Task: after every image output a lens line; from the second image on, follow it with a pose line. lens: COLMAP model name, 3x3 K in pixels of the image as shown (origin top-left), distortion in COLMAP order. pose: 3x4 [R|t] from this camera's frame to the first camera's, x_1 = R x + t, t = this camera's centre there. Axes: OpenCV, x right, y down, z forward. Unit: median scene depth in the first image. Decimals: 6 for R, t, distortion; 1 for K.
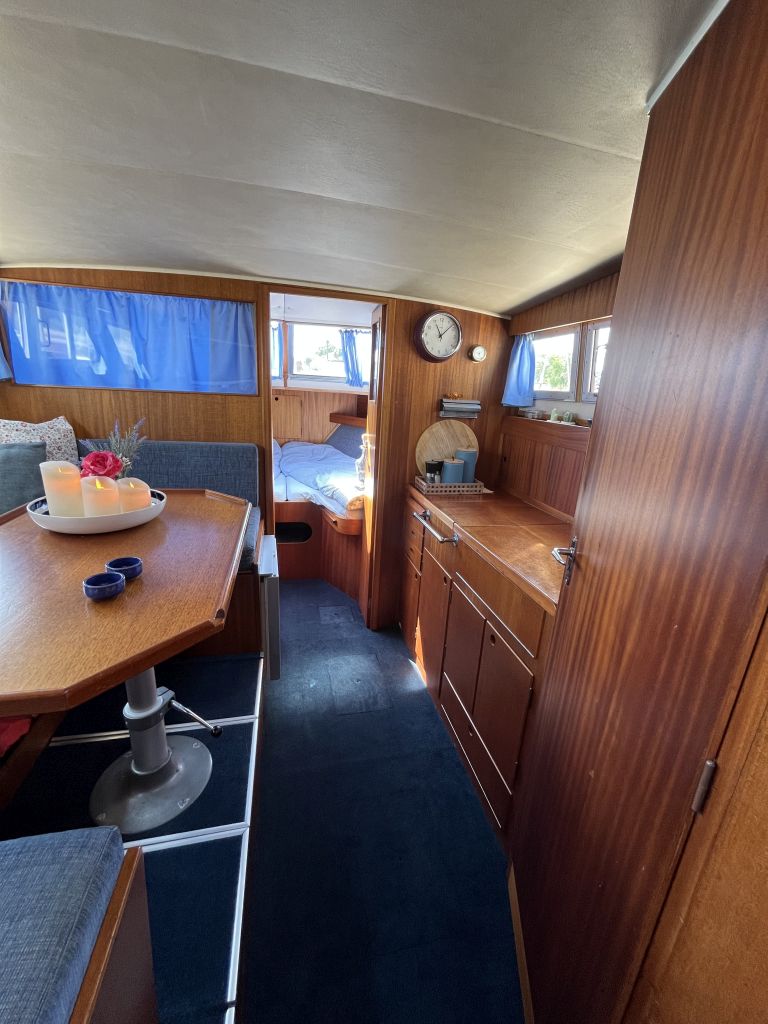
lens RADIAL K [[417.5, 0, 383.3], [0, 417.5, 508.0], [0, 0, 1]] dist [0.001192, -0.000976]
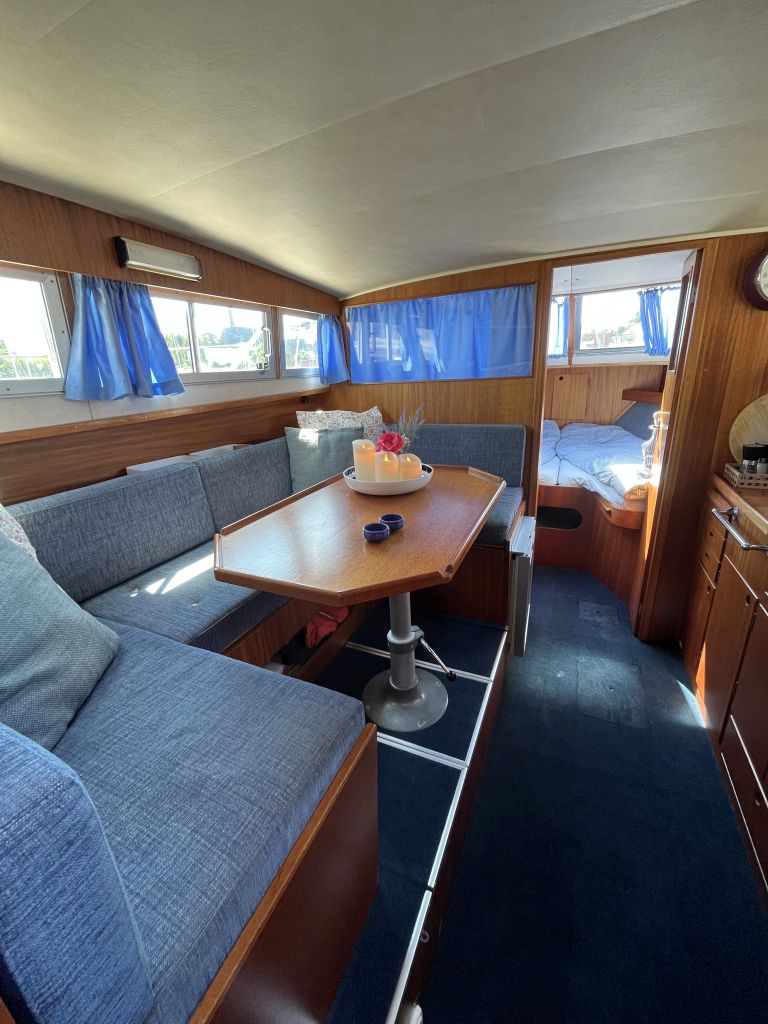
lens RADIAL K [[417.5, 0, 380.7], [0, 417.5, 507.8], [0, 0, 1]] dist [0.001192, -0.000976]
pose [[0.789038, 0.102524, -0.605729, 0.058292], [-0.079795, 0.994727, 0.064422, 0.008672], [0.609140, -0.002497, 0.793059, -0.018951]]
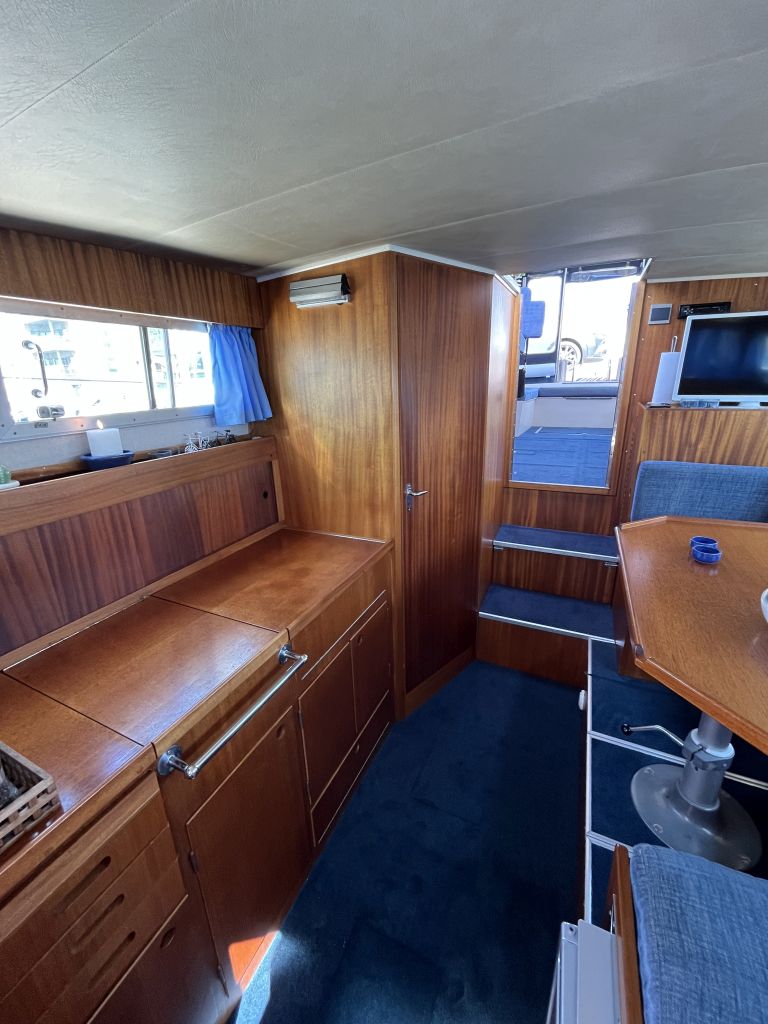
lens RADIAL K [[417.5, 0, 383.9], [0, 417.5, 510.2], [0, 0, 1]] dist [0.001192, -0.000976]
pose [[-0.787759, -0.219409, 0.575583, -0.244020], [0.154758, 0.833946, 0.529702, -0.378091], [-0.596226, 0.506354, -0.622993, 1.076737]]
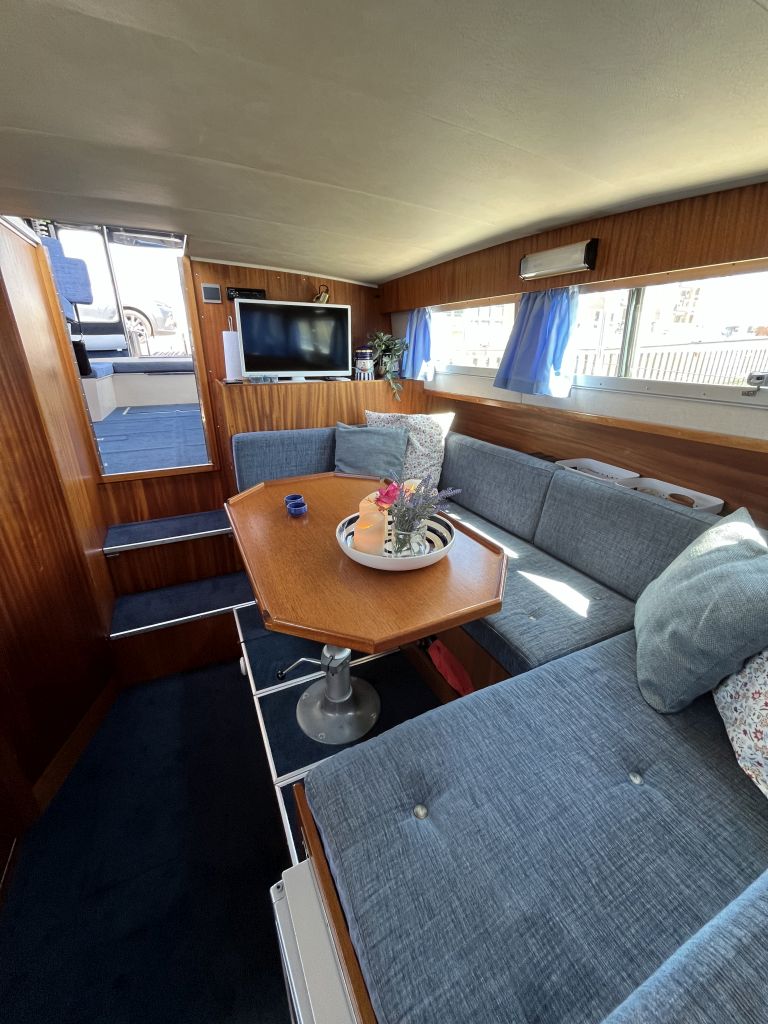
lens RADIAL K [[417.5, 0, 384.5], [0, 417.5, 513.0], [0, 0, 1]] dist [0.001192, -0.000976]
pose [[-0.972975, 0.025711, -0.229473, -0.258435], [-0.119585, 0.794021, 0.596012, -0.377458], [0.197530, 0.607346, -0.769489, 1.047296]]
